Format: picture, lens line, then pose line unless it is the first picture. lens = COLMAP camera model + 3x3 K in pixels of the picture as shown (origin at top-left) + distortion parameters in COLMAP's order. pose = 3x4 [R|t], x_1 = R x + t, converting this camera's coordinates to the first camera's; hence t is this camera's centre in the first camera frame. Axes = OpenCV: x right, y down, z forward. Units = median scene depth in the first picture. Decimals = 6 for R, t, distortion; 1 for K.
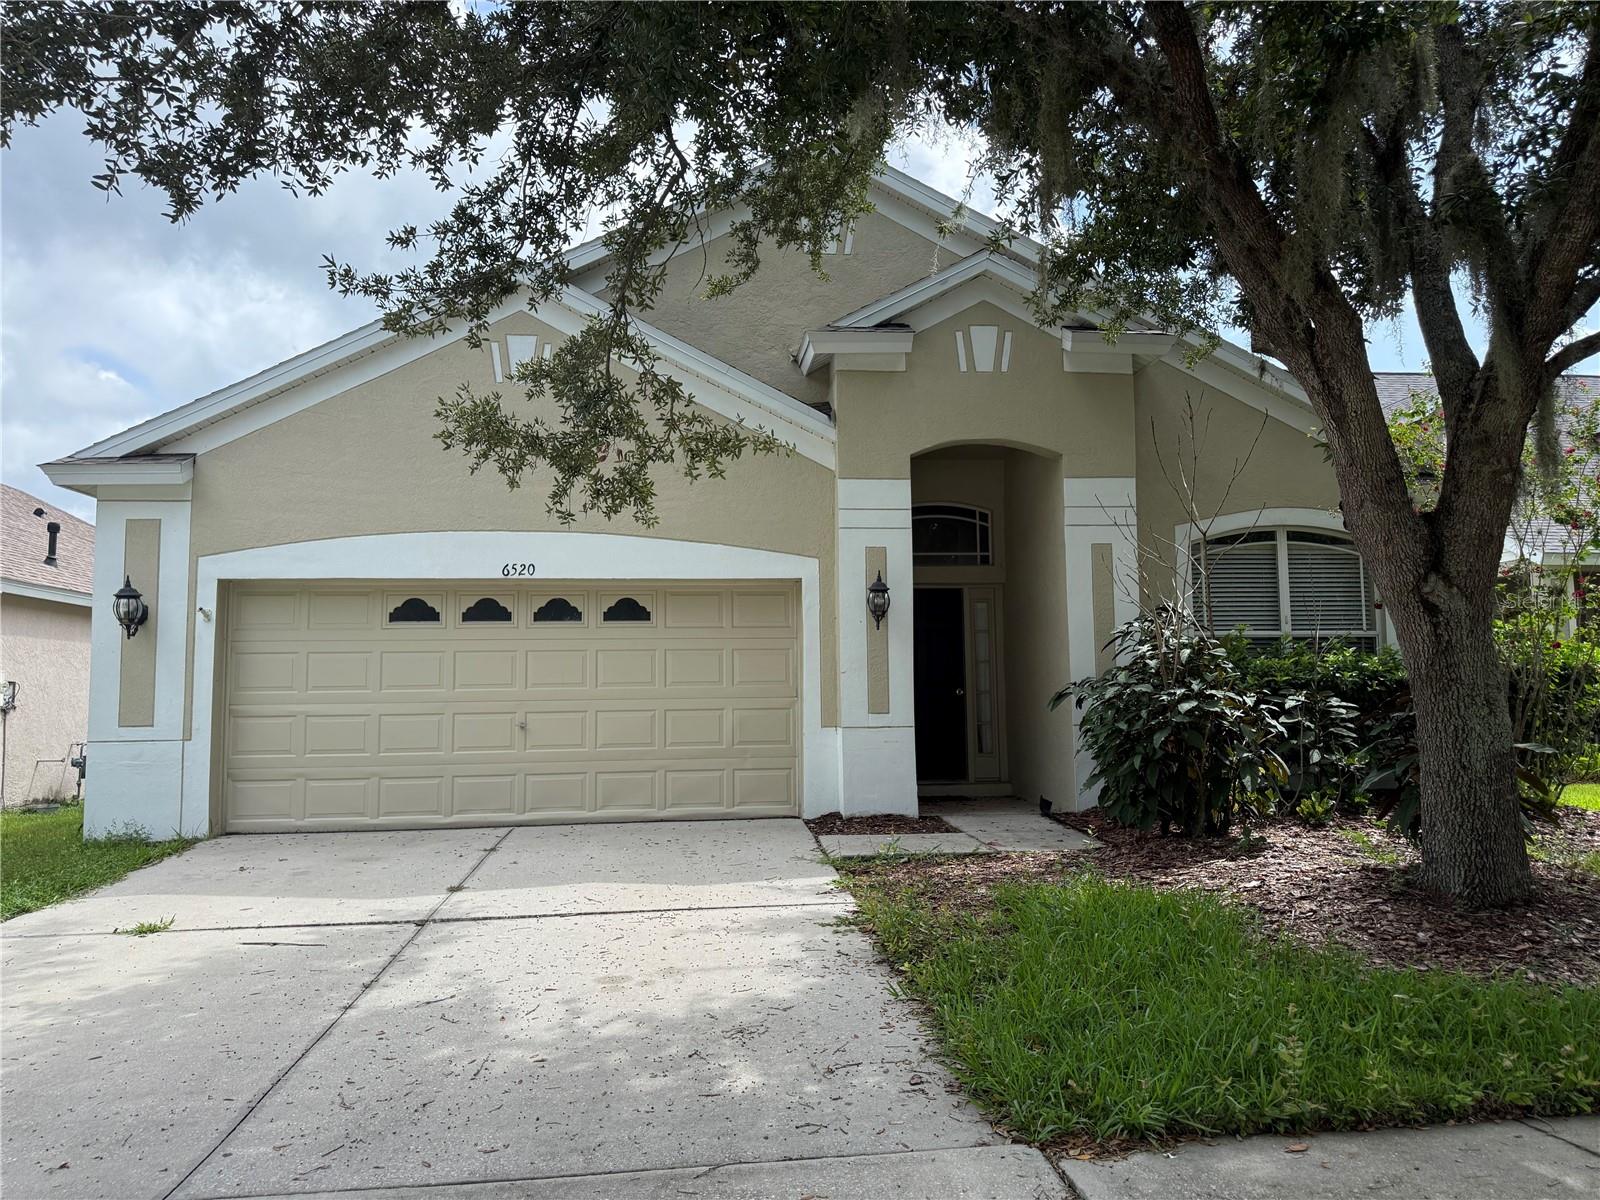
lens RADIAL K [[1100.4, 0, 788.3], [0, 1100.4, 613.6], [0, 0, 1]] dist [-0.001786, -0.014238]
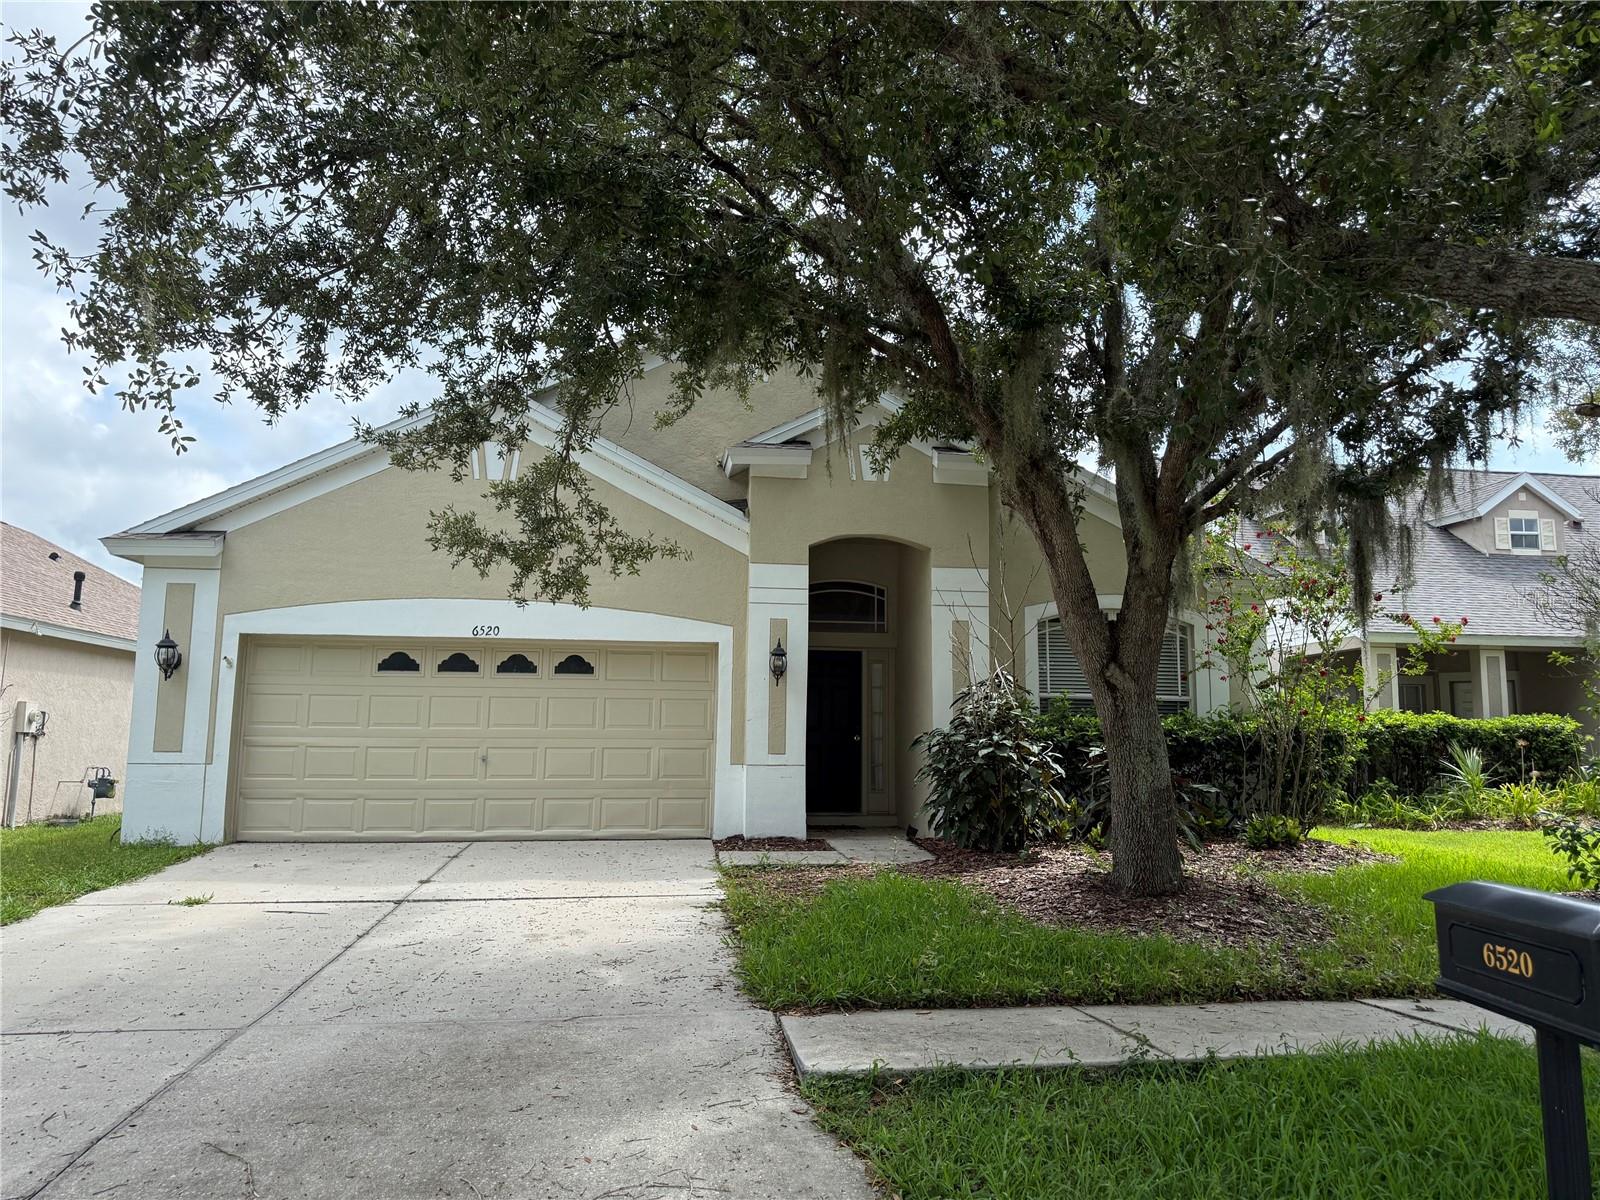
lens RADIAL K [[1100.4, 0, 813.7], [0, 1100.4, 584.5], [0, 0, 1]] dist [-0.001786, -0.014238]
pose [[0.998833, 0.026472, 0.040388, 0.076912], [-0.023787, 0.997564, -0.065575, -0.021483], [-0.042026, 0.064538, 0.997030, -0.272344]]
